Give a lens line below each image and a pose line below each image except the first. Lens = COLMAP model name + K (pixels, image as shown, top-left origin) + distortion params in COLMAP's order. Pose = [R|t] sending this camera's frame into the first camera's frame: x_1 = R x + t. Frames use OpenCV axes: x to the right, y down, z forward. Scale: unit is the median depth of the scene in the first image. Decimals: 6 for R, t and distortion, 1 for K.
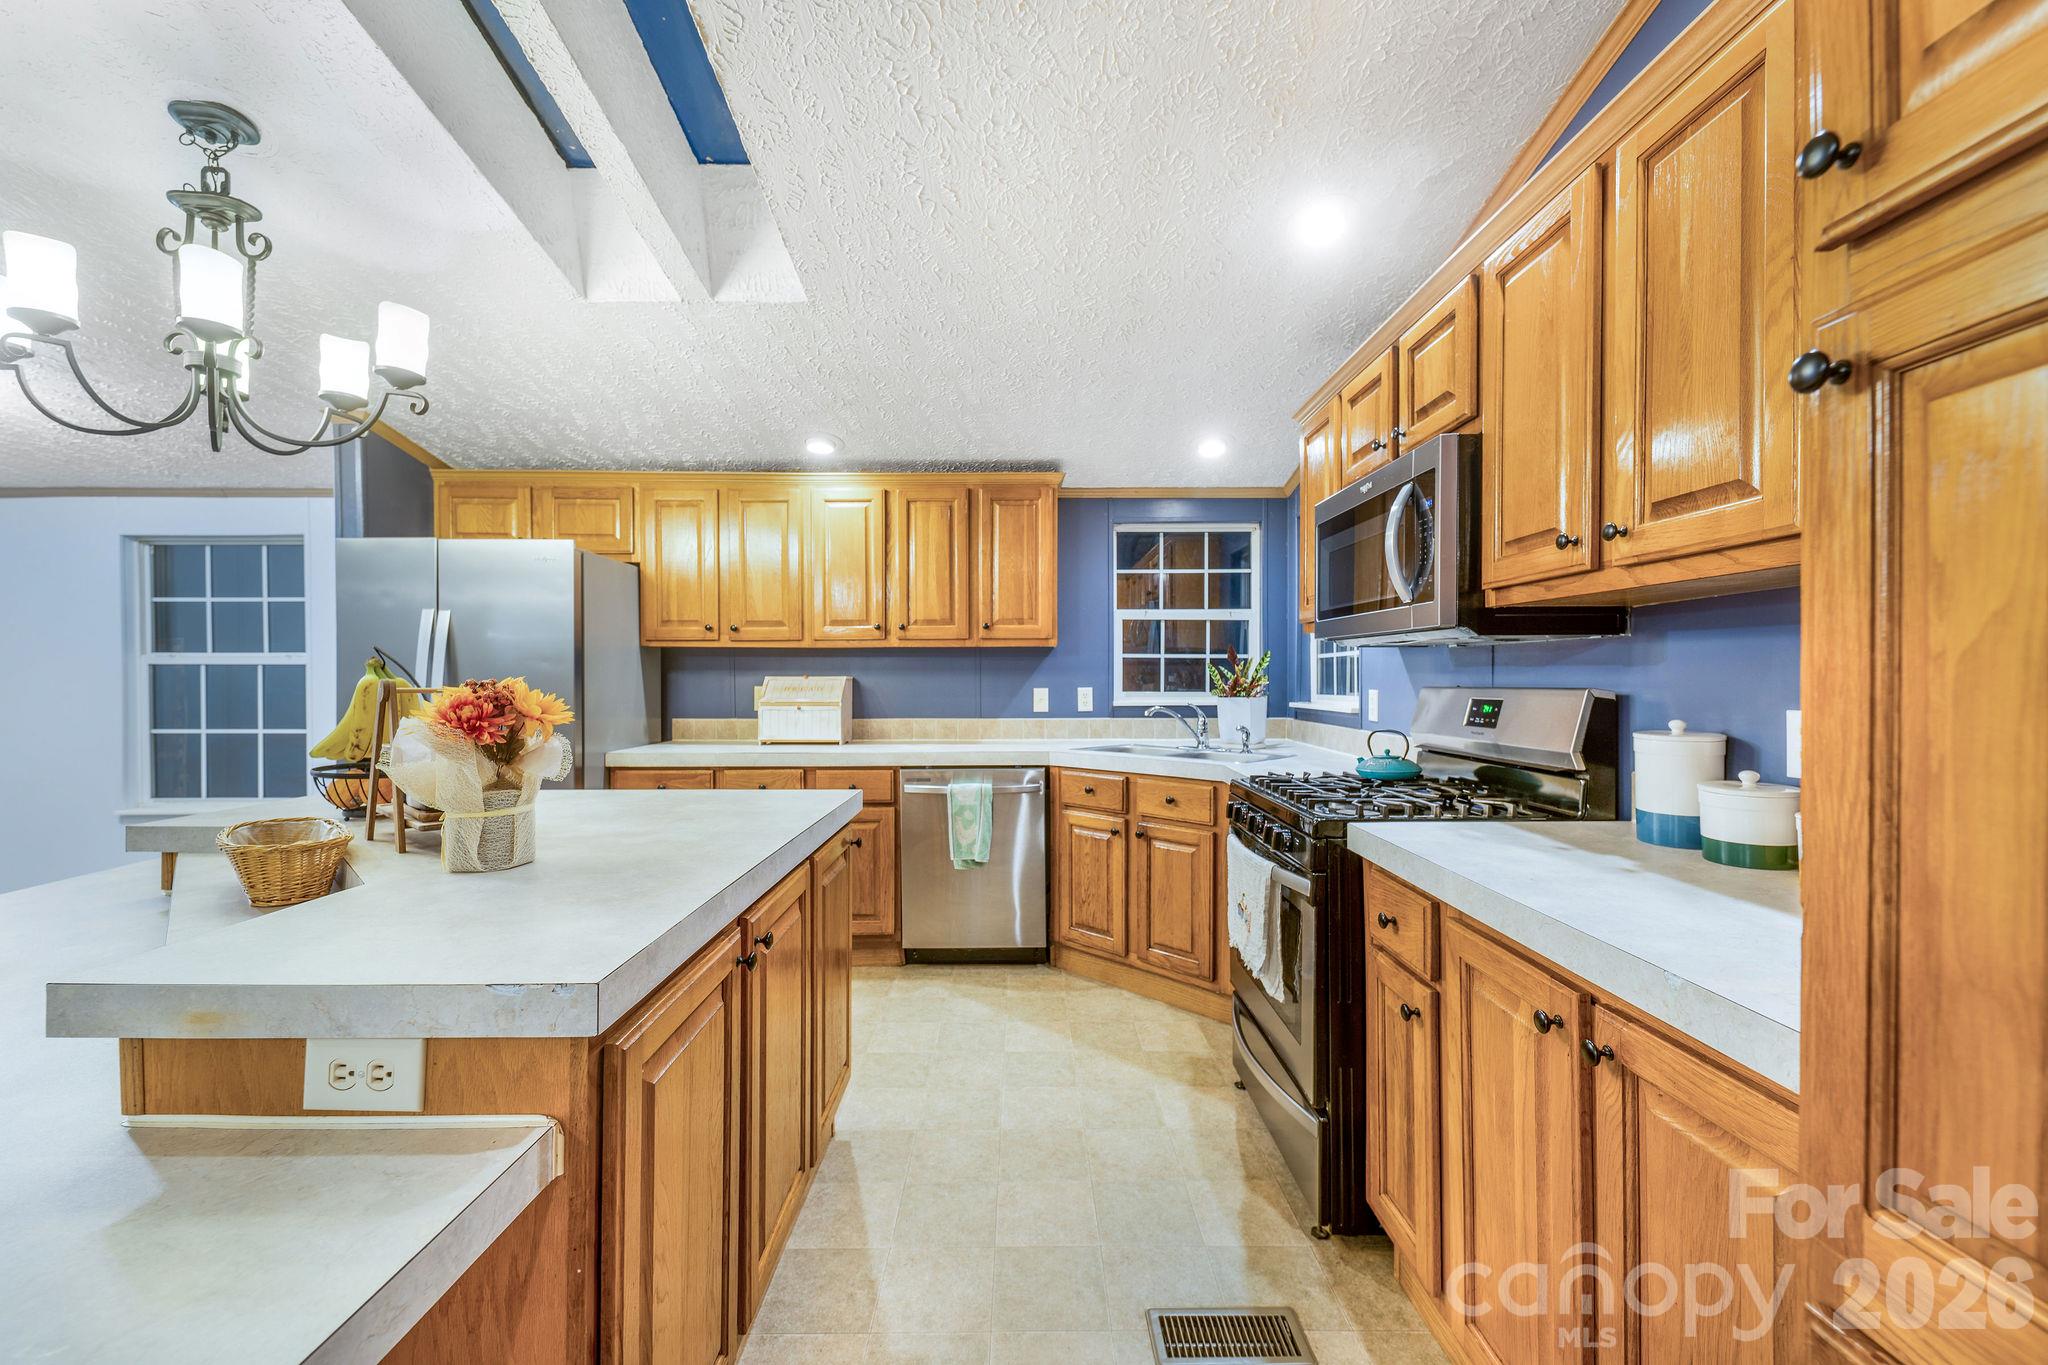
lens RADIAL K [[810.1, 0, 1024.0], [0, 810.1, 682.5], [0, 0, 1]] dist [-0.000142, -0.000074]
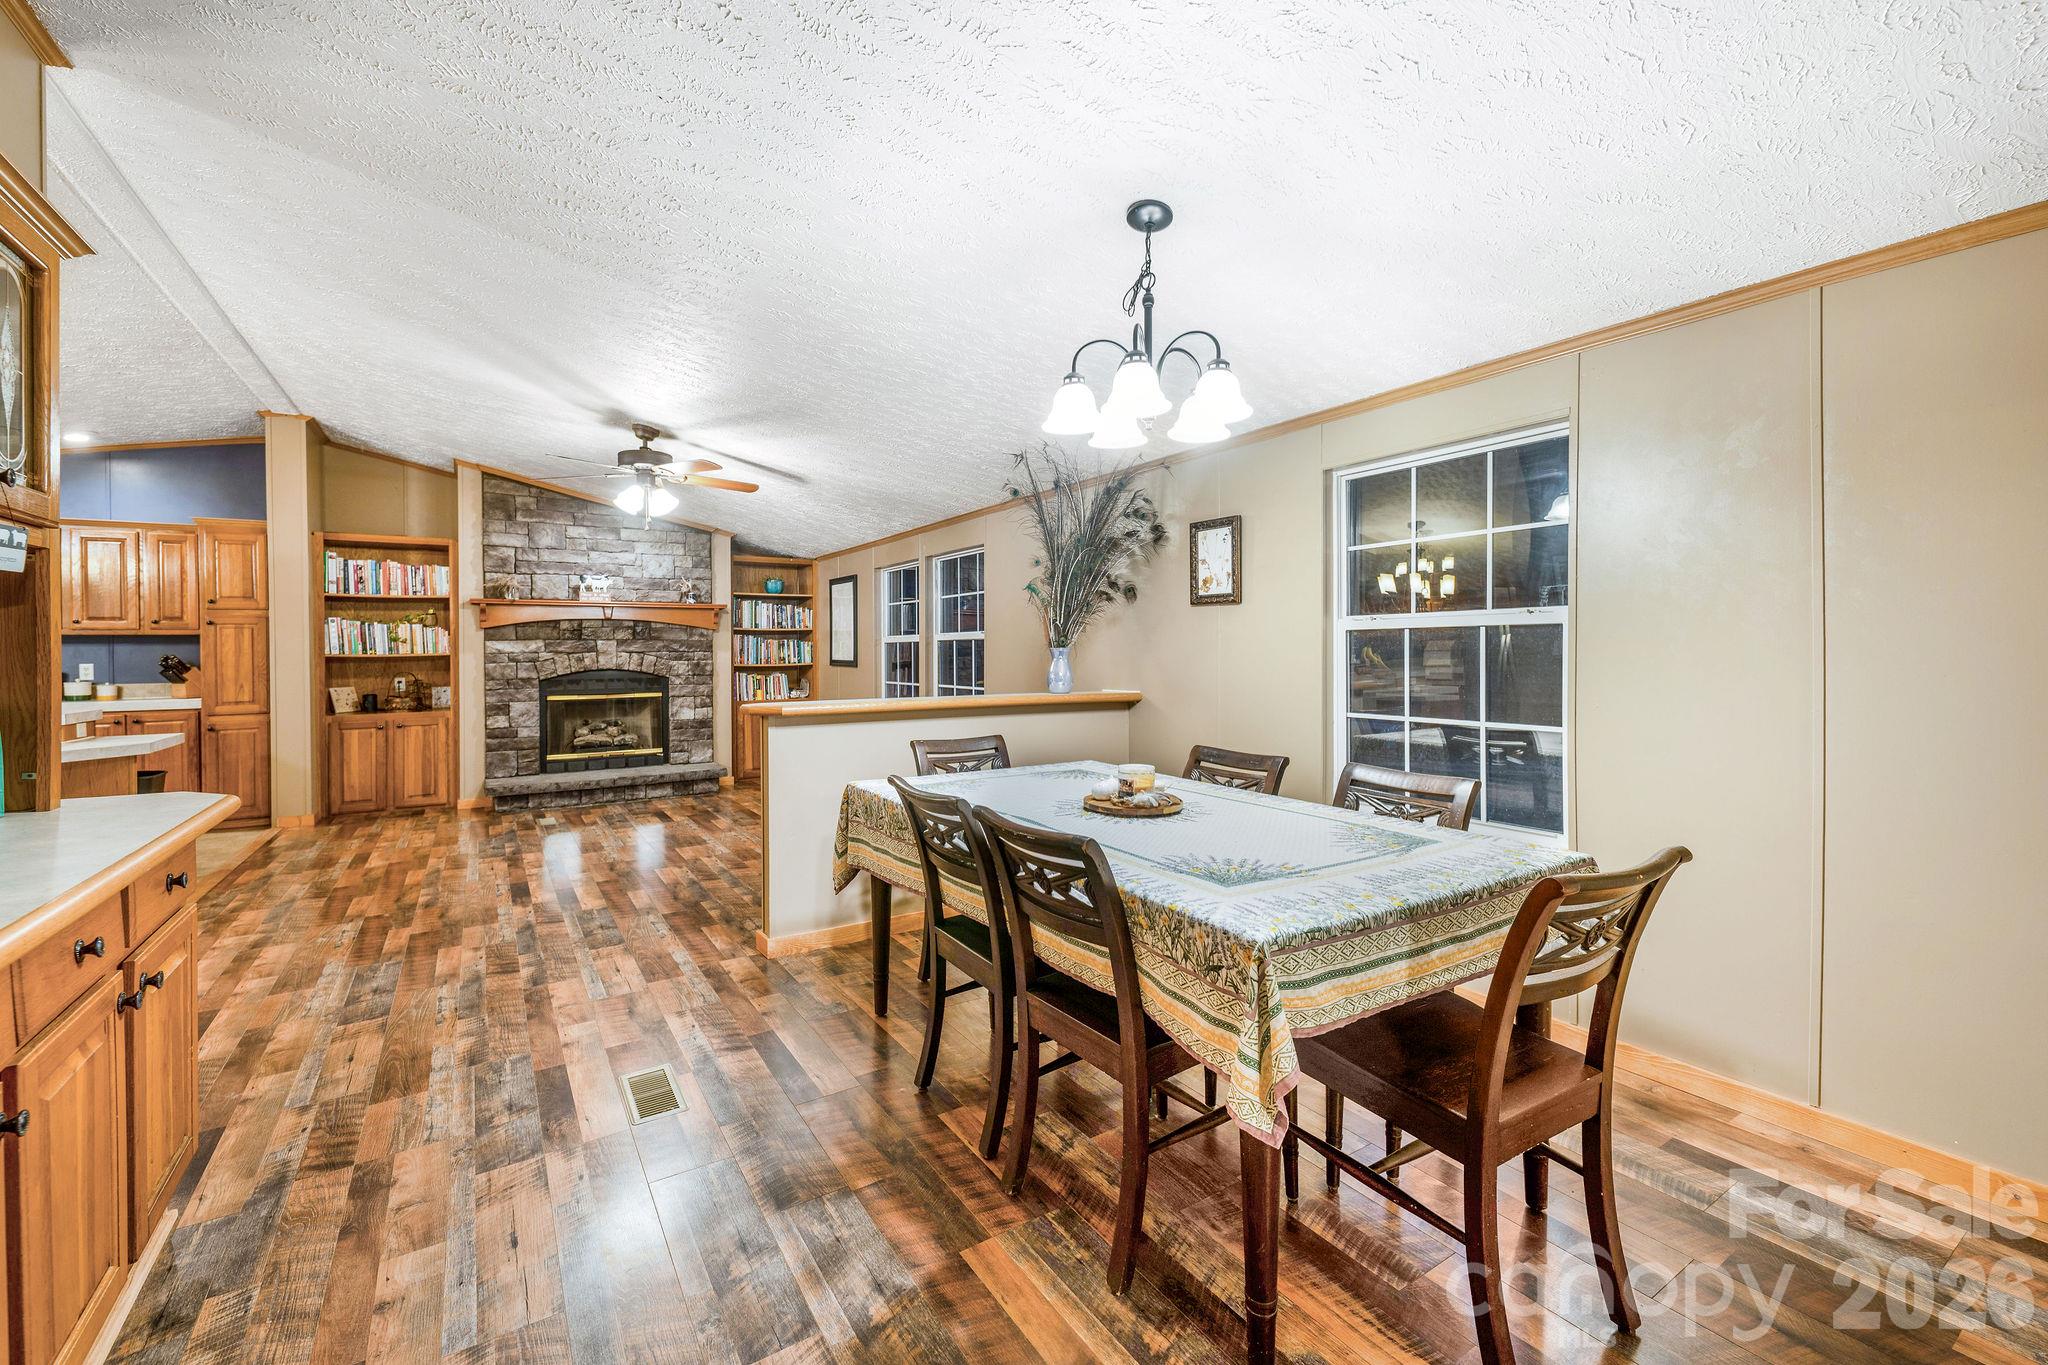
lens RADIAL K [[823.7, 0, 1033.2], [0, 823.7, 653.0], [0, 0, 1]] dist [-0.002256, -0.000596]
pose [[-0.563607, 0.002660, 0.826039, -1.959428], [0.018871, 0.999775, 0.009656, 0.011692], [-0.825827, 0.021031, -0.563531, -0.245990]]
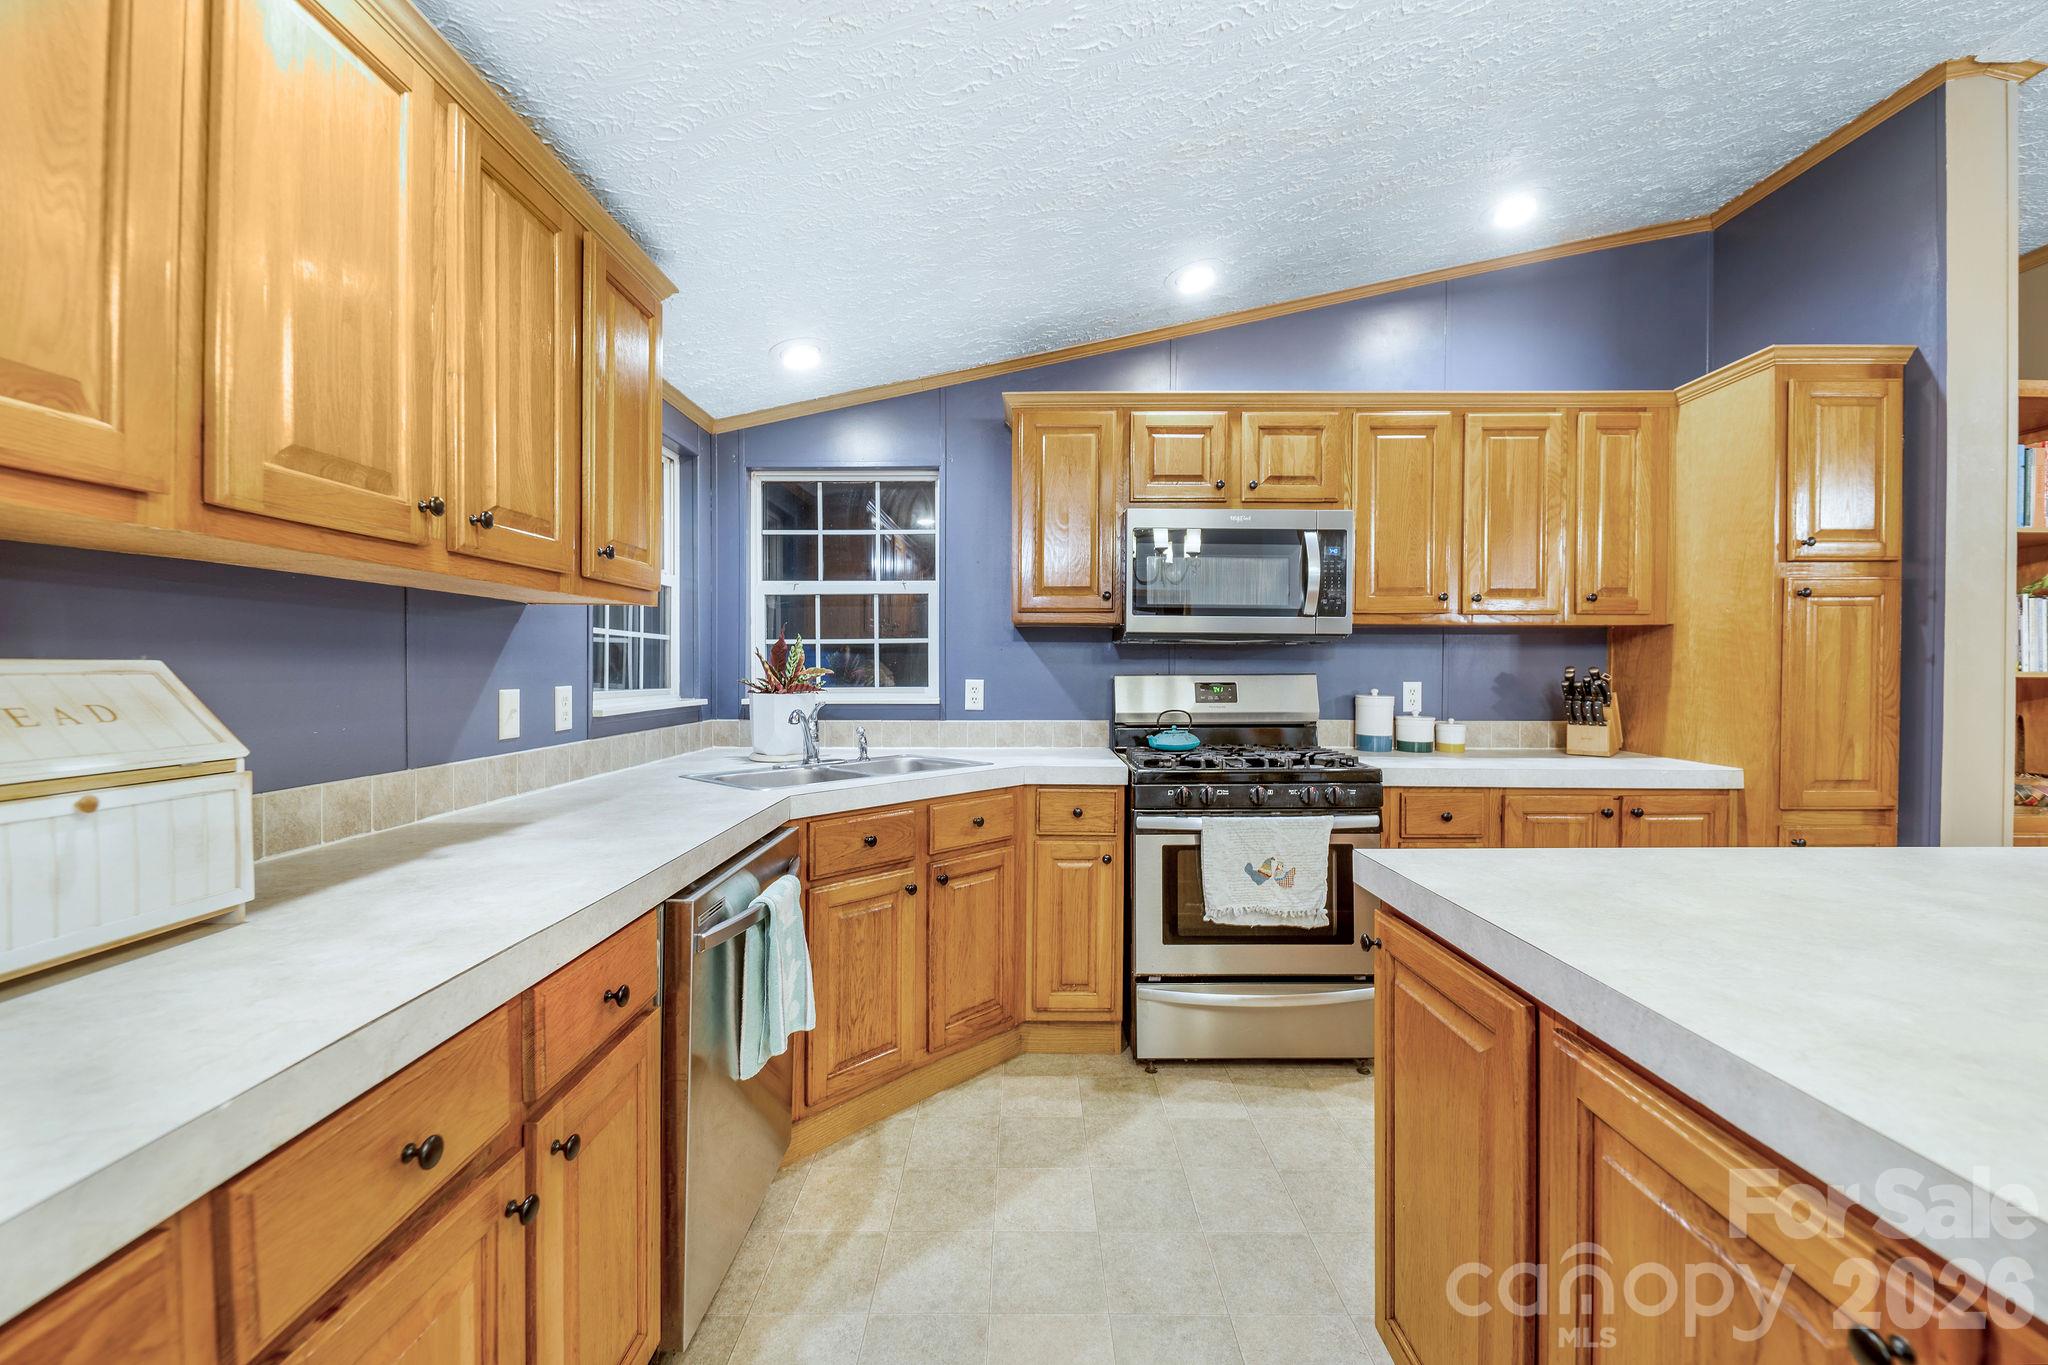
lens RADIAL K [[831.8, 0, 1024.0], [0, 831.8, 682.5], [0, 0, 1]] dist [0.000879, -0.000132]
pose [[0.000556, -0.014838, 0.999890, -0.505198], [0.006422, 0.999869, 0.014834, -0.001985], [-0.999979, 0.006413, 0.000651, 0.763881]]
